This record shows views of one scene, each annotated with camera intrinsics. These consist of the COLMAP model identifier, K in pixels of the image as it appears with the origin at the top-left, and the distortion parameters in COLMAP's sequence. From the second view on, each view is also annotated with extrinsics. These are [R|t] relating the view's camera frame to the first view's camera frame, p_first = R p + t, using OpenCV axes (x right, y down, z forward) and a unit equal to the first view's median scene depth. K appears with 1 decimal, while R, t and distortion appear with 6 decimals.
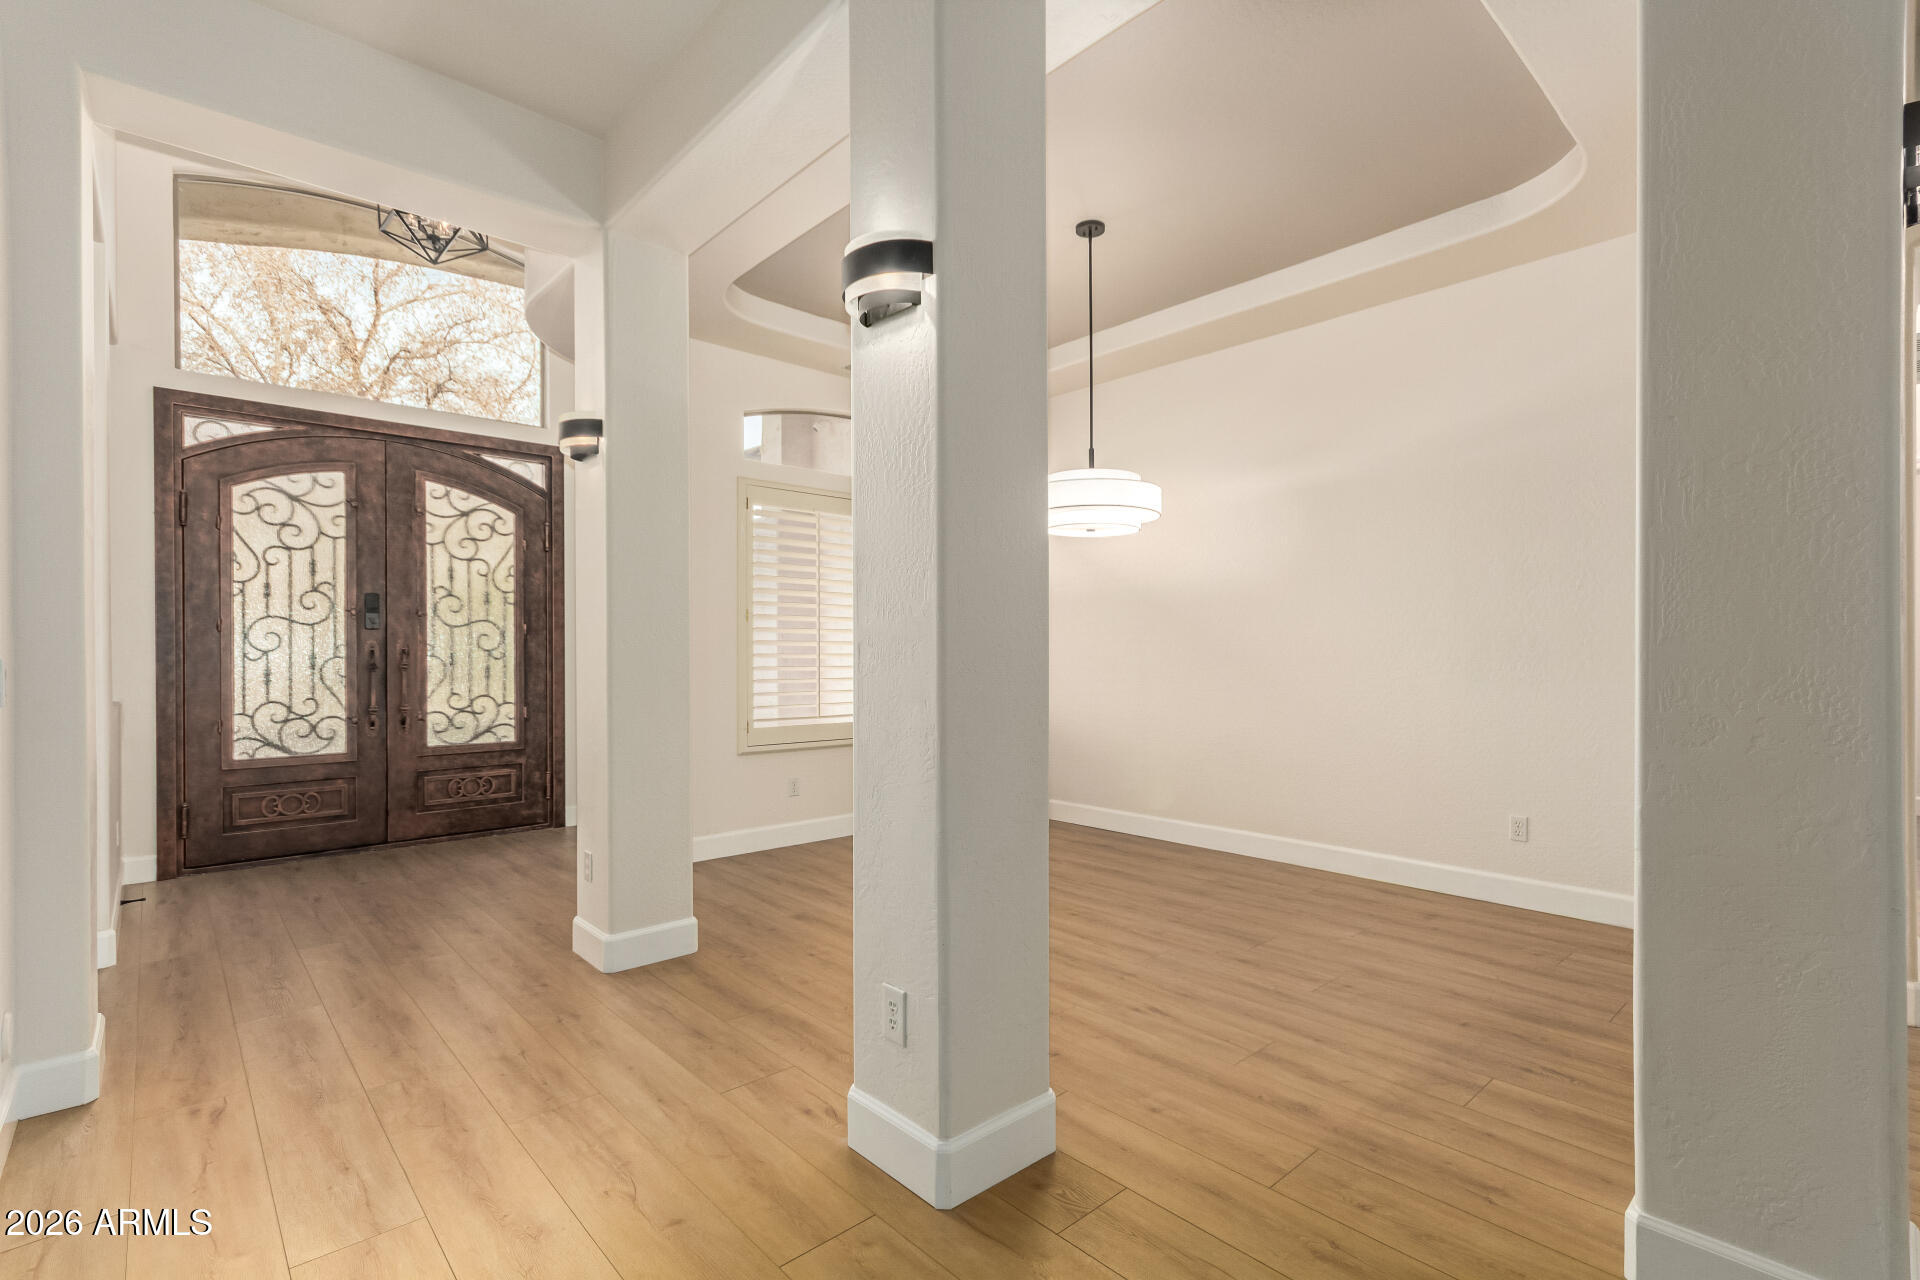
lens RADIAL K [[902.1, 0, 941.1], [0, 902.1, 641.0], [0, 0, 1]] dist [0.011754, 0.000719]
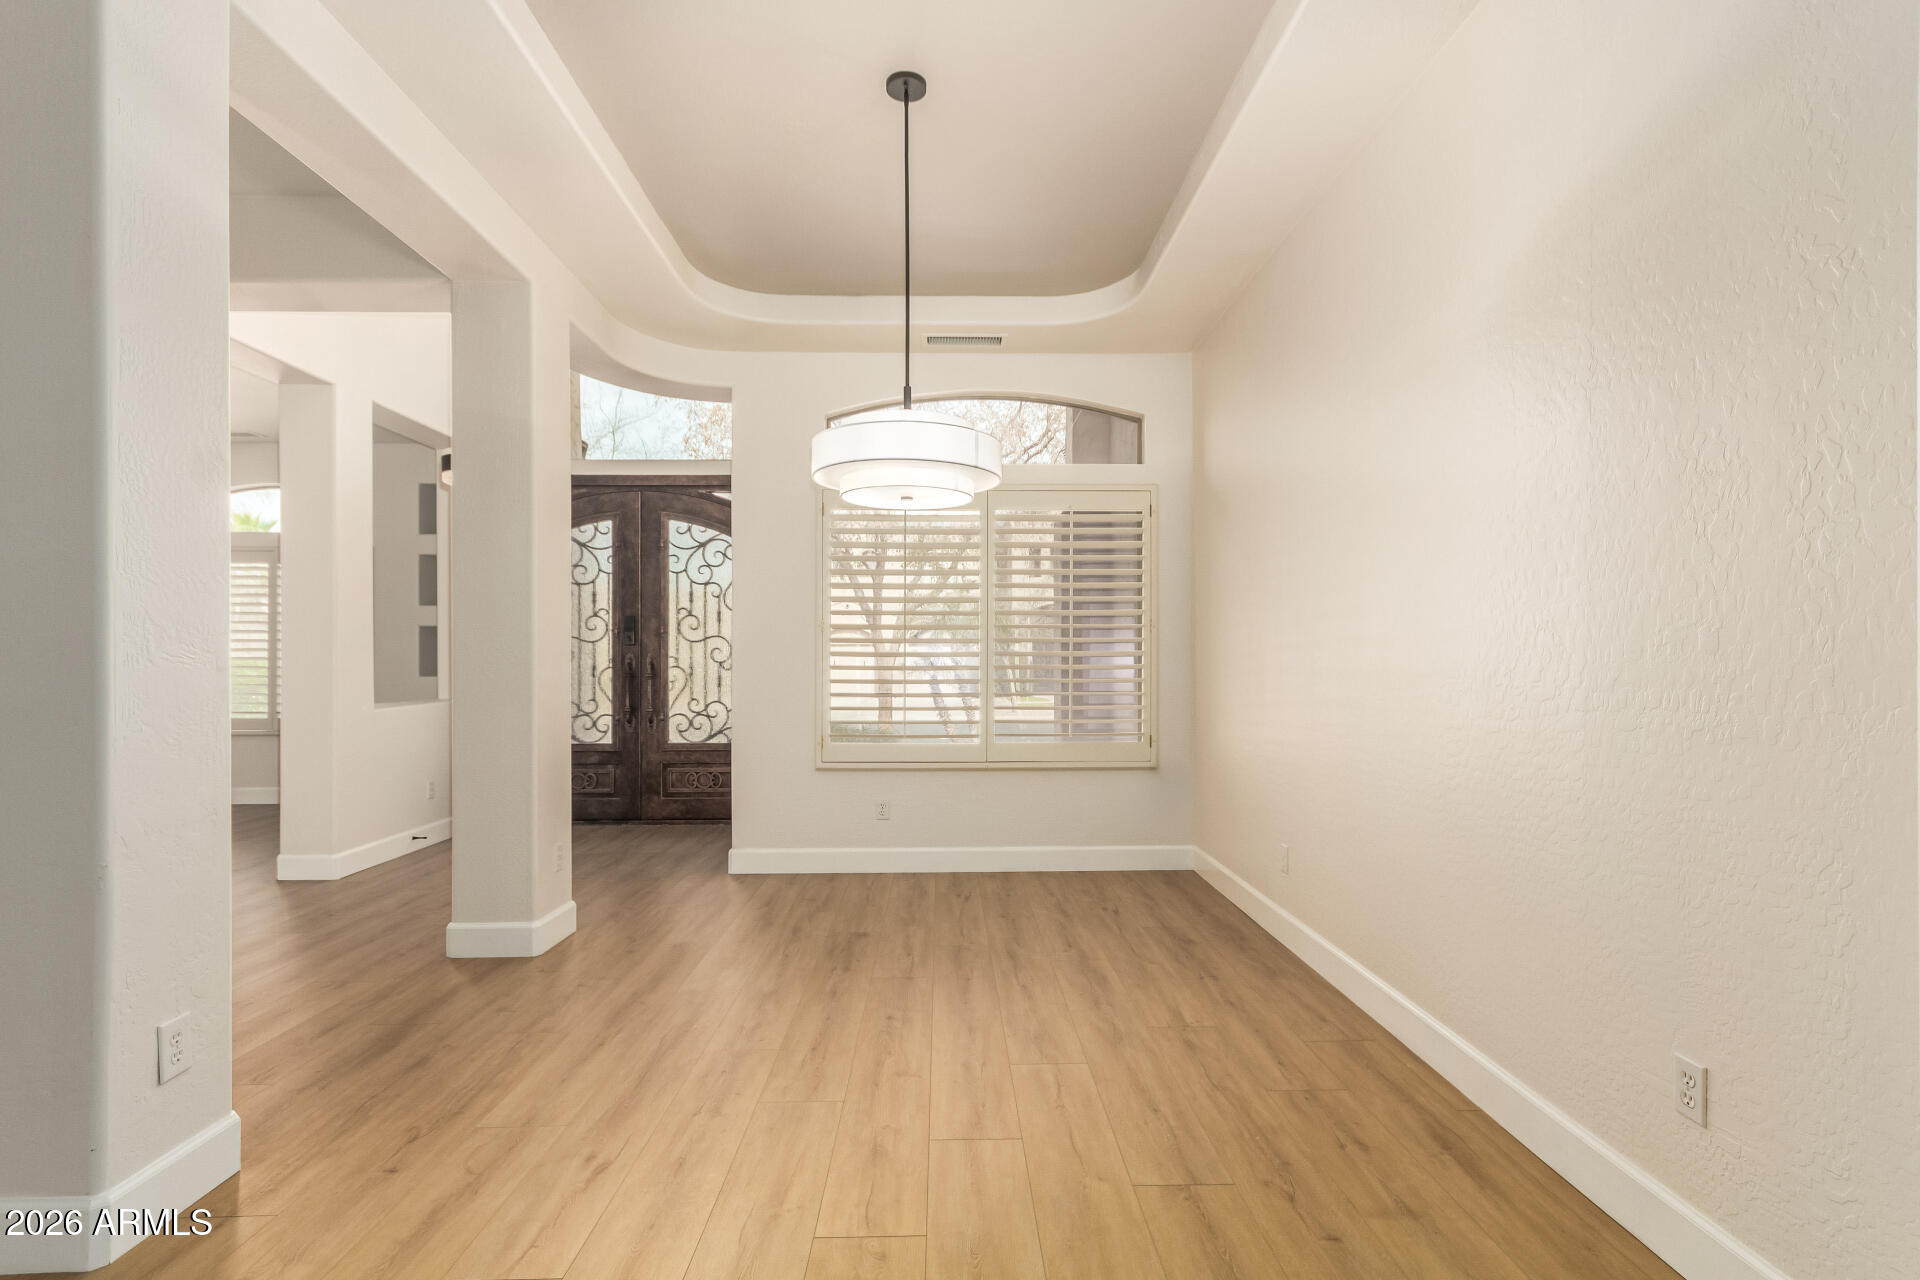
lens RADIAL K [[902.1, 0, 953.7], [0, 902.1, 658.0], [0, 0, 1]] dist [0.011754, 0.000719]
pose [[0.754575, -0.004247, -0.656200, 0.493317], [0.008864, 0.999954, 0.003721, 0.003649], [0.656154, -0.008624, 0.754577, 0.348723]]
